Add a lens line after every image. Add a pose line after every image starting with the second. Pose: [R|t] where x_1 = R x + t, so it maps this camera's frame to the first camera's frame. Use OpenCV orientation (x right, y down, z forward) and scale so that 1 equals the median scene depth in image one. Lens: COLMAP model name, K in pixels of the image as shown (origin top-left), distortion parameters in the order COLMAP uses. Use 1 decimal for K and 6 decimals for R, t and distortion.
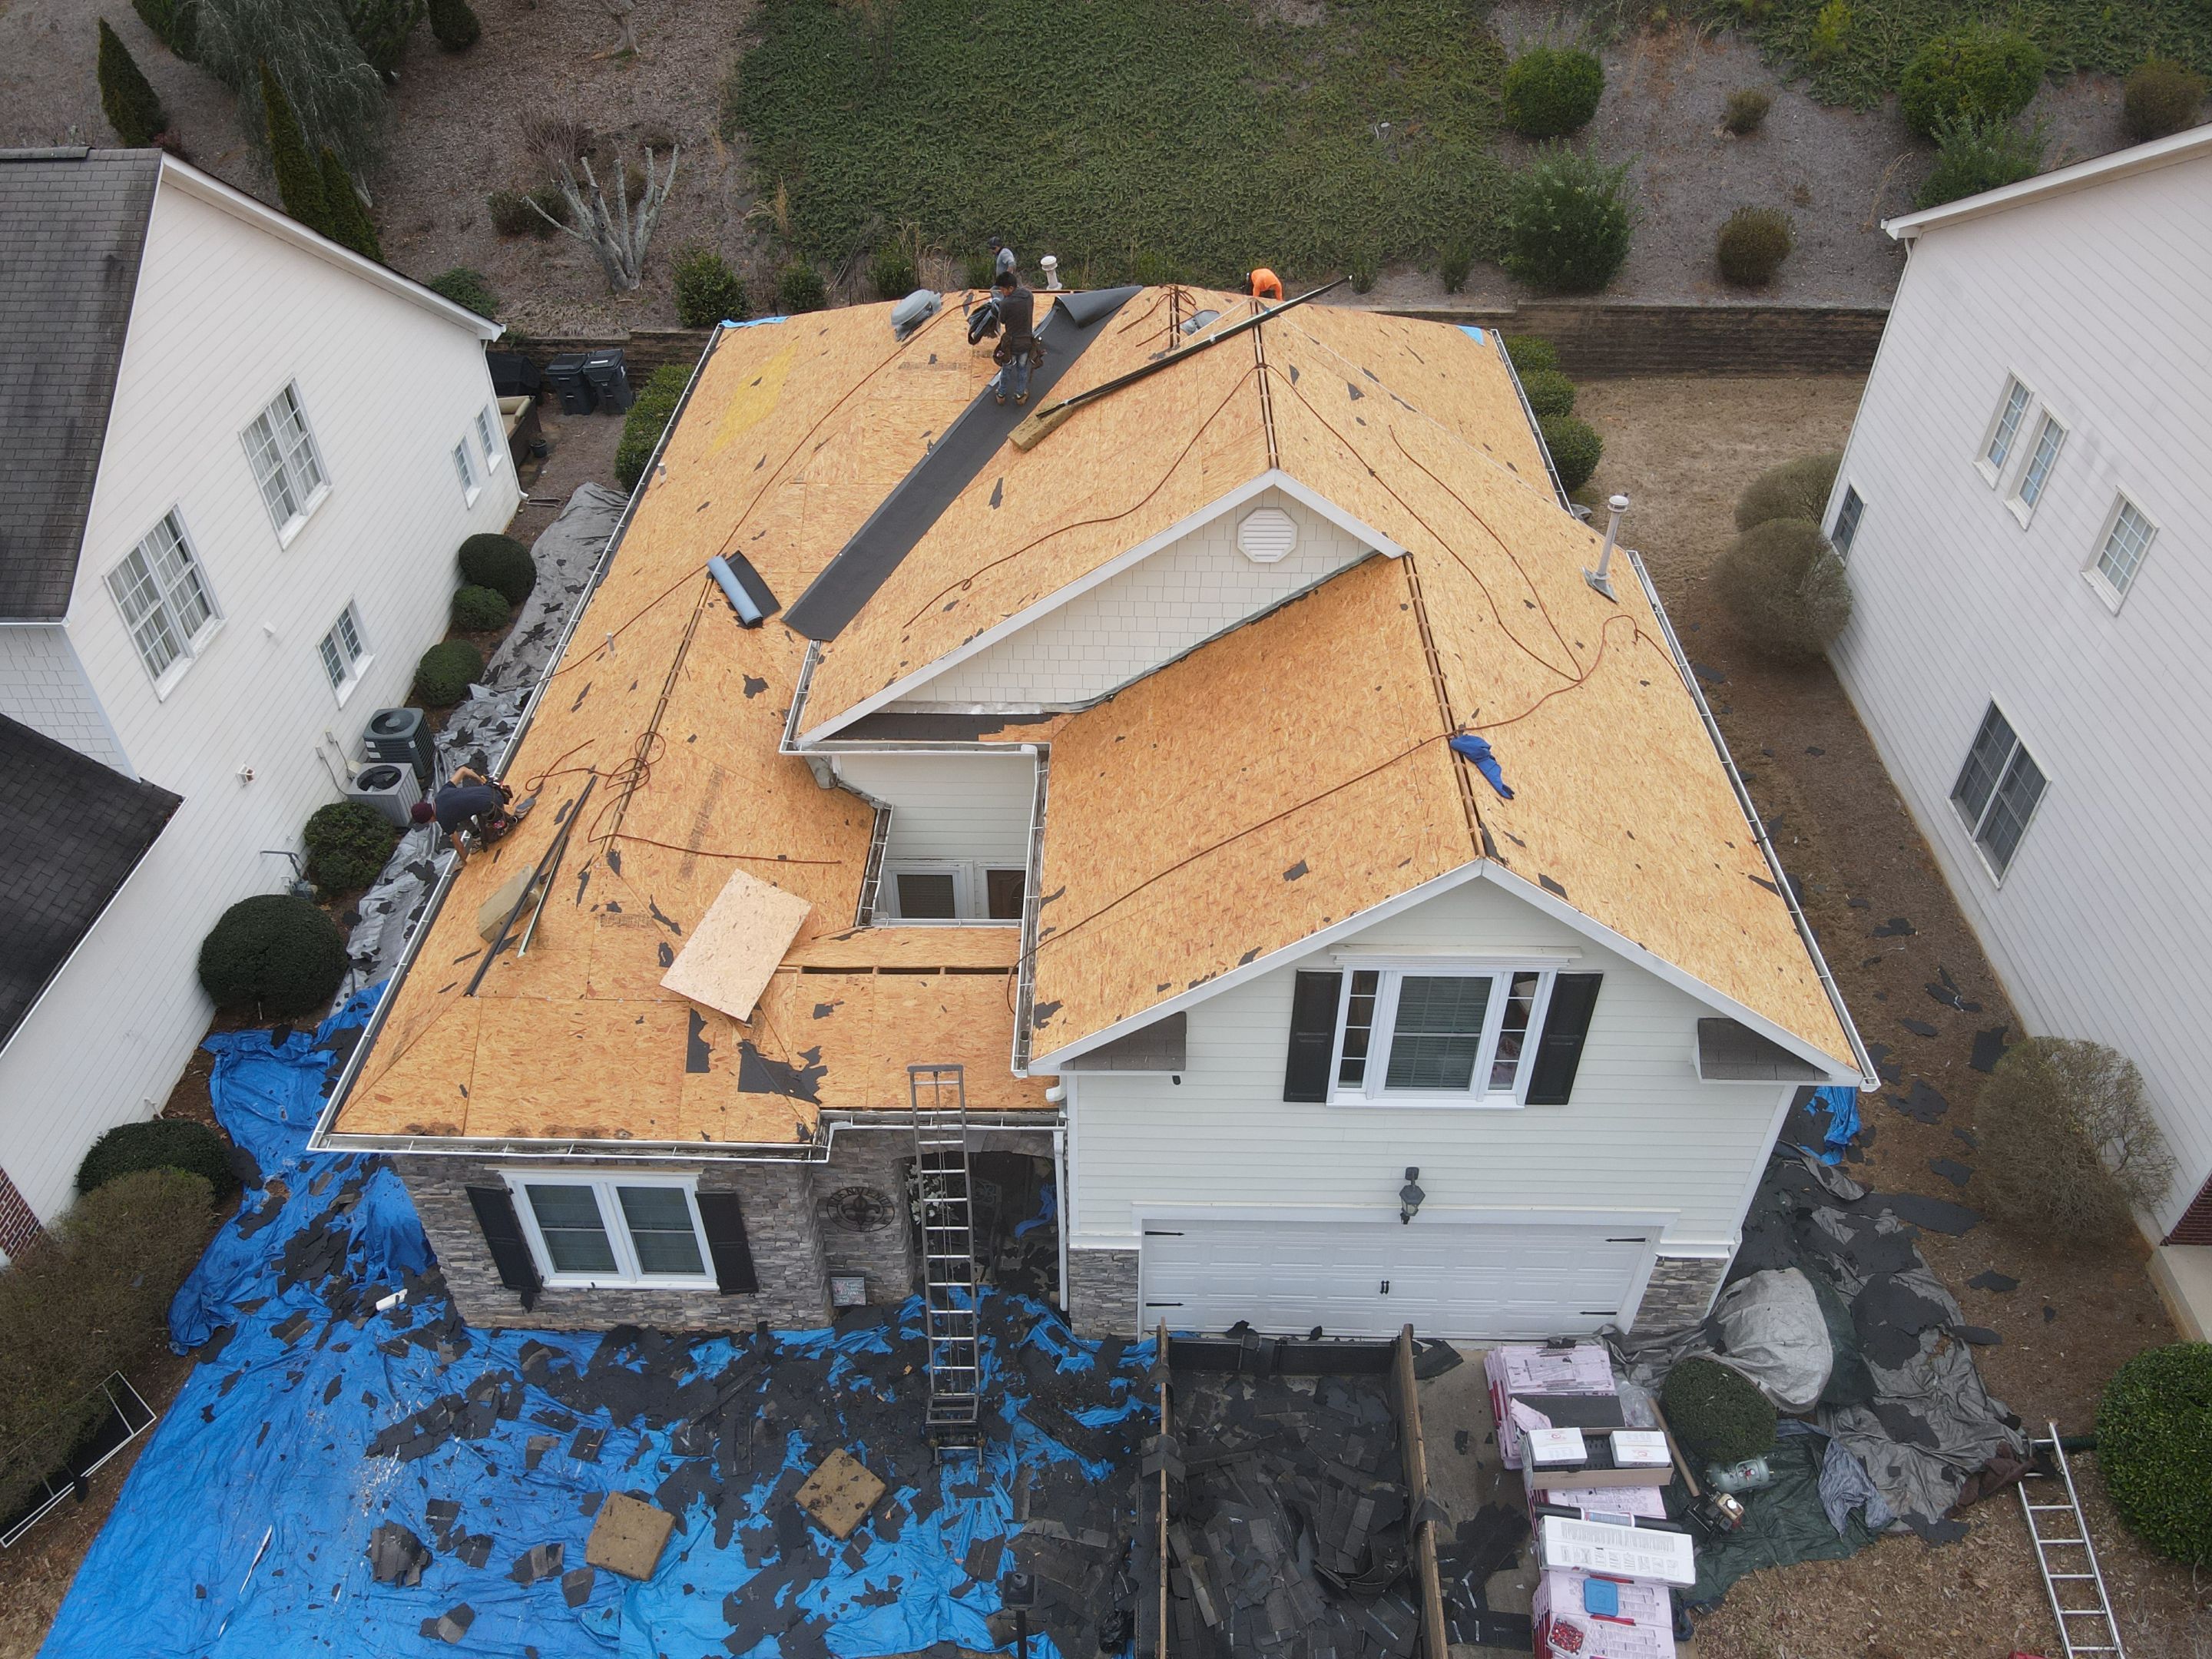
lens RADIAL K [[1617.8, 0, 1106.1], [0, 1617.8, 818.5], [0, 0, 1]] dist [0.012171, 0.009511]
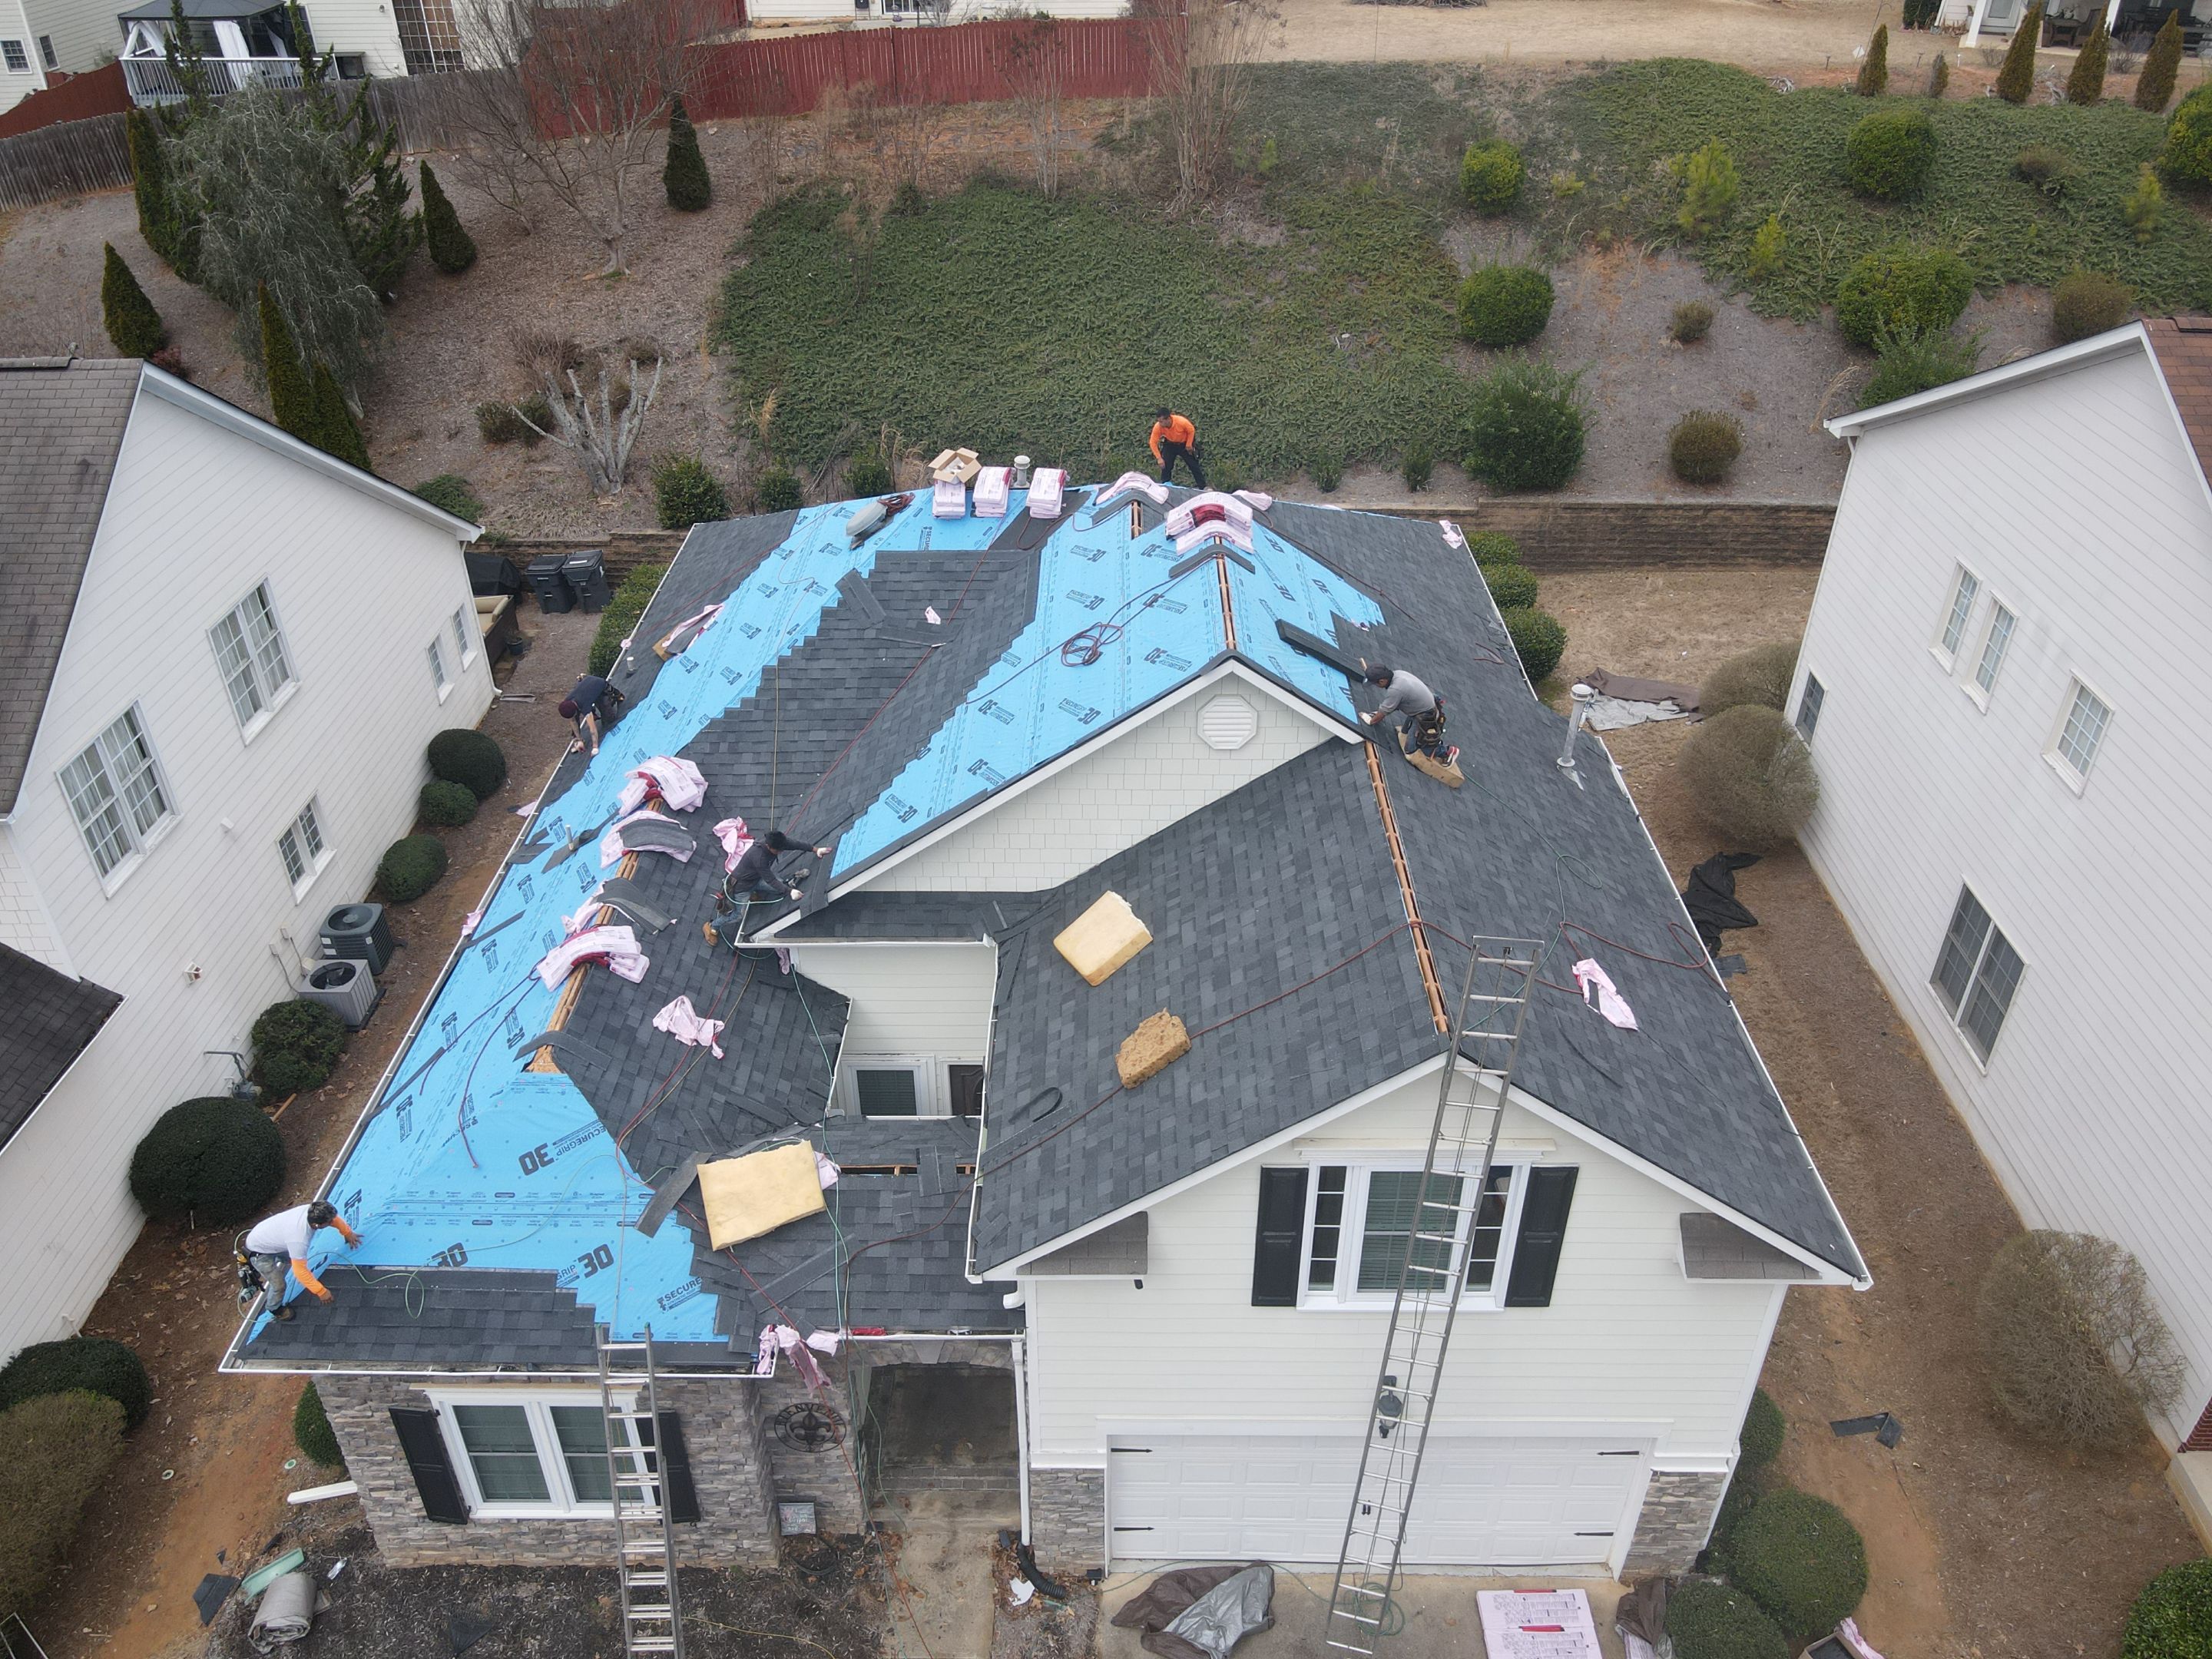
lens RADIAL K [[1617.8, 0, 1106.0], [0, 1617.8, 820.6], [0, 0, 1]] dist [0.012171, 0.009511]
pose [[0.999932, -0.007295, 0.009052, 0.013623], [0.008304, 0.993102, -0.116963, 0.001297], [-0.008137, 0.117030, 0.993095, 0.015344]]
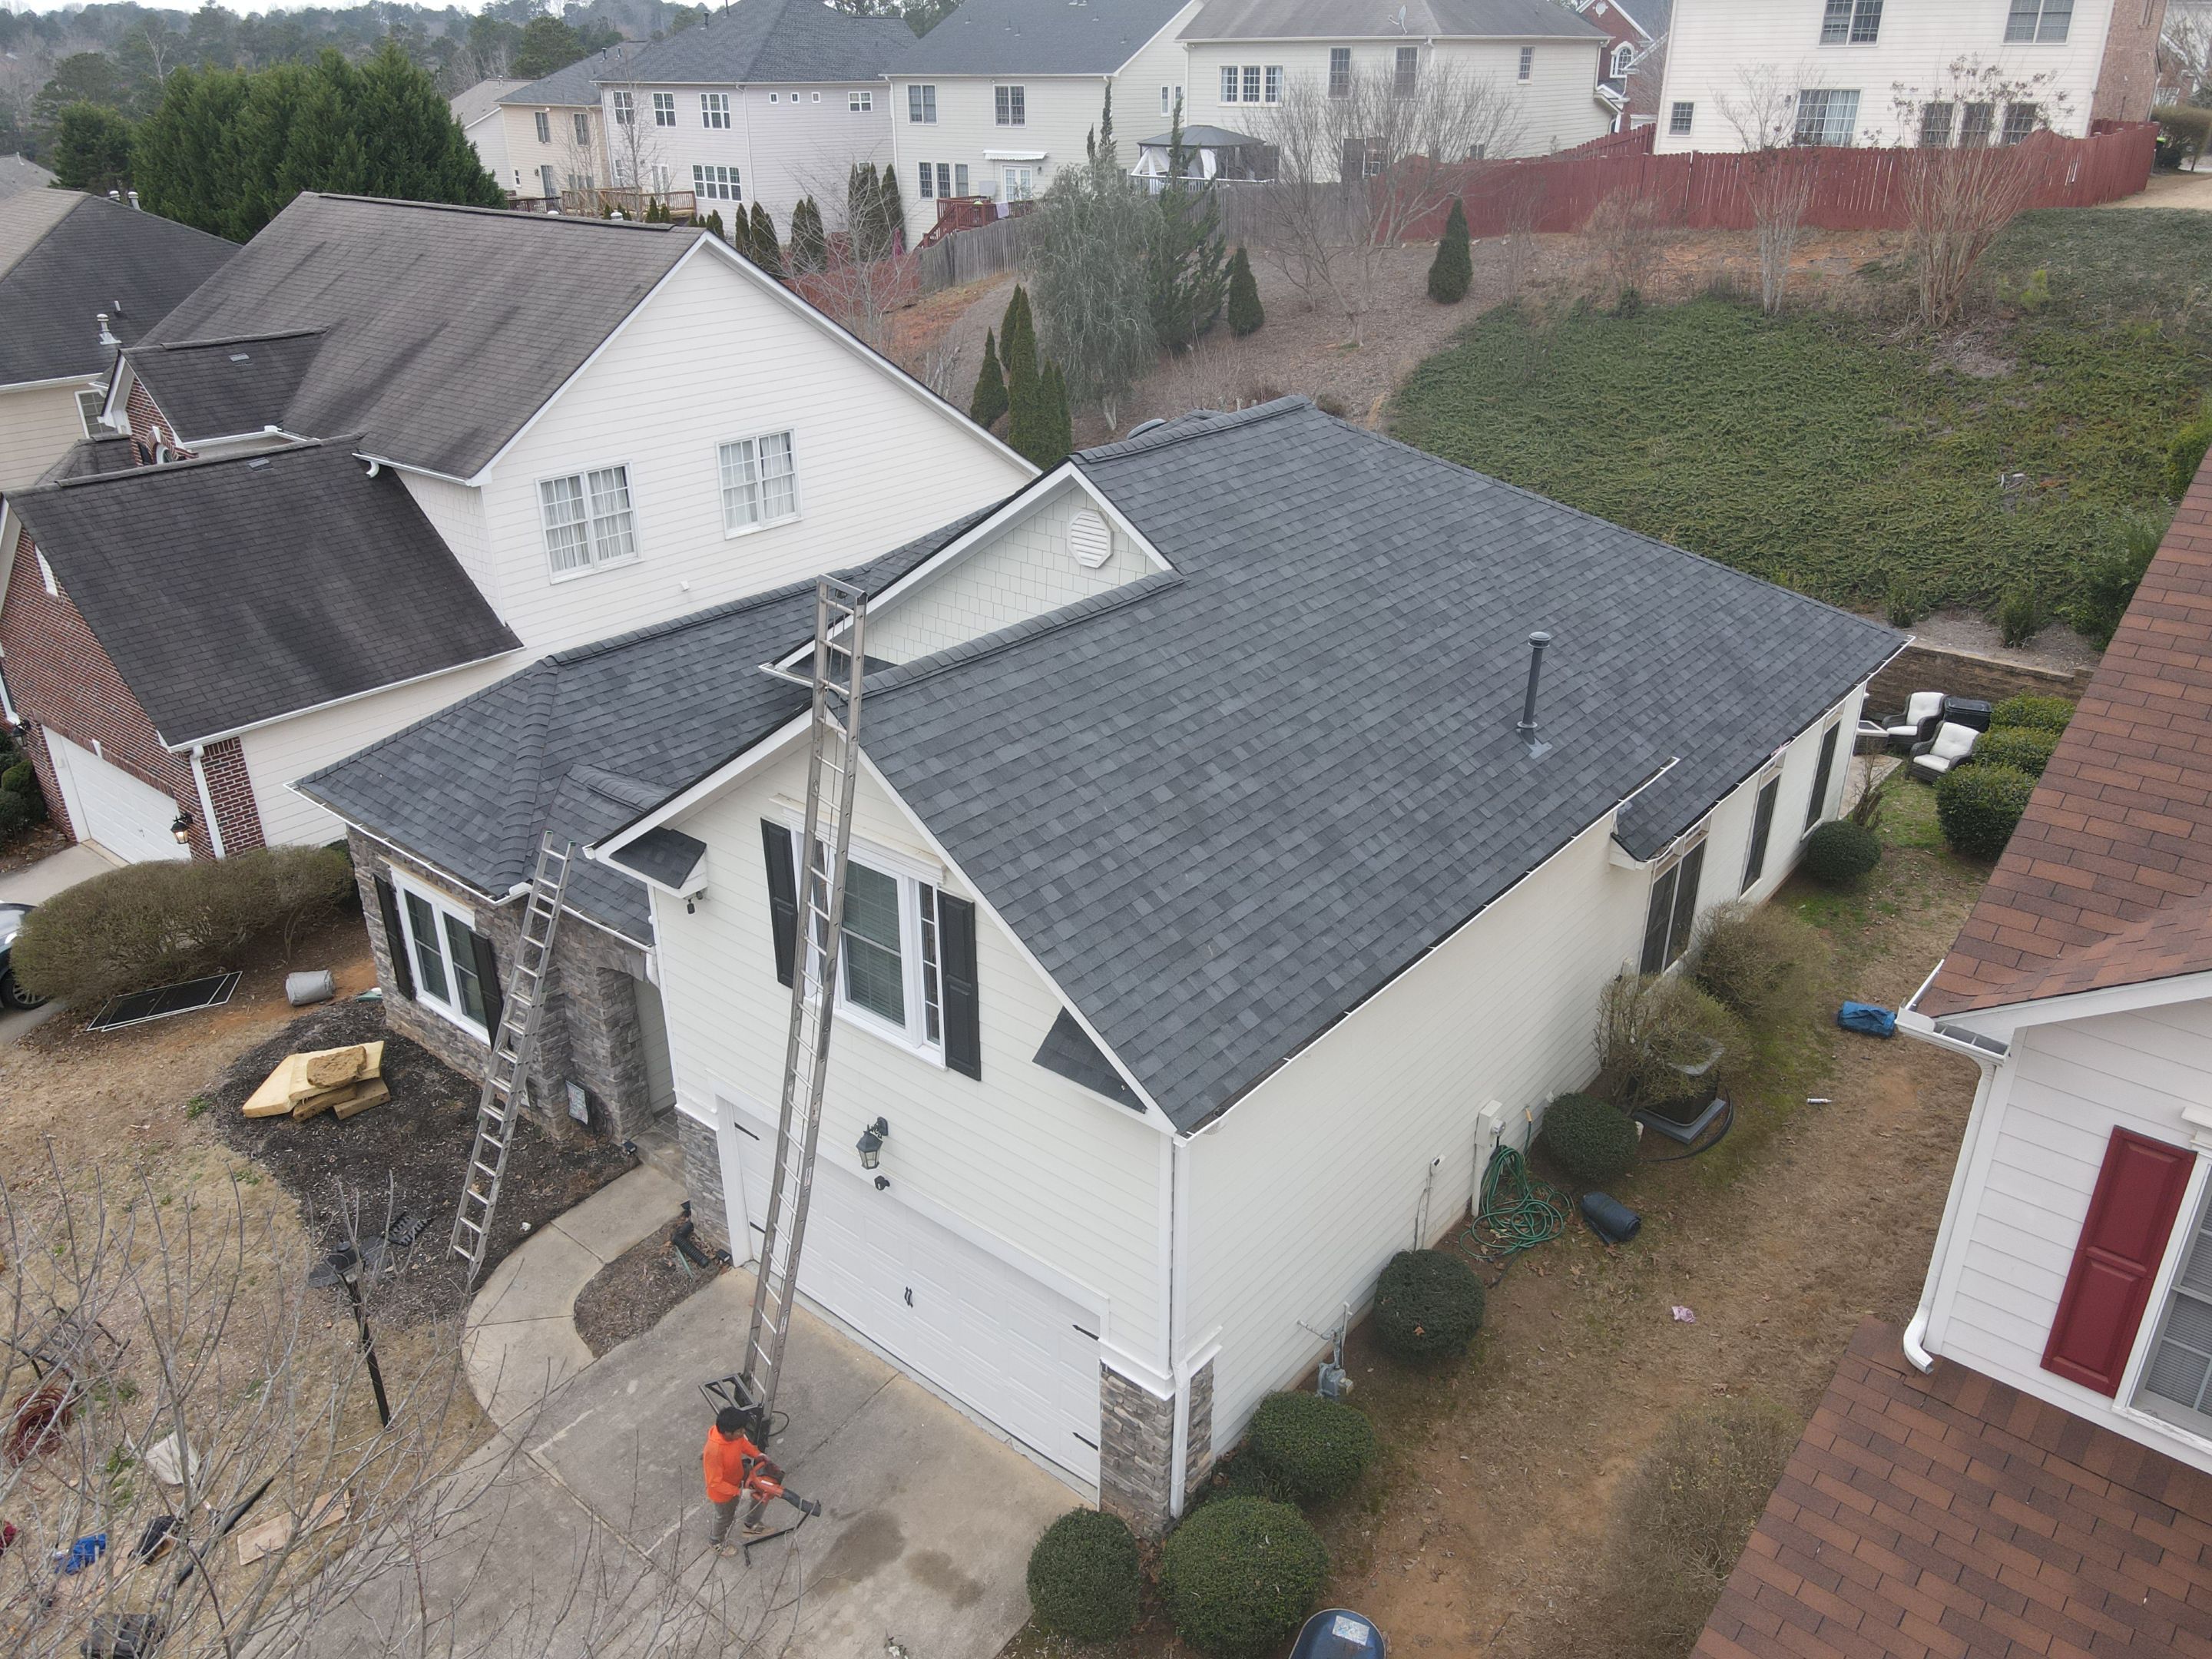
lens RADIAL K [[1617.8, 0, 1112.1], [0, 1617.8, 827.2], [0, 0, 1]] dist [0.012171, 0.009511]
pose [[0.781238, 0.263766, -0.565769, 0.658918], [-0.396452, 0.909736, -0.123311, 0.102928], [0.482175, 0.320636, 0.815291, 0.192881]]
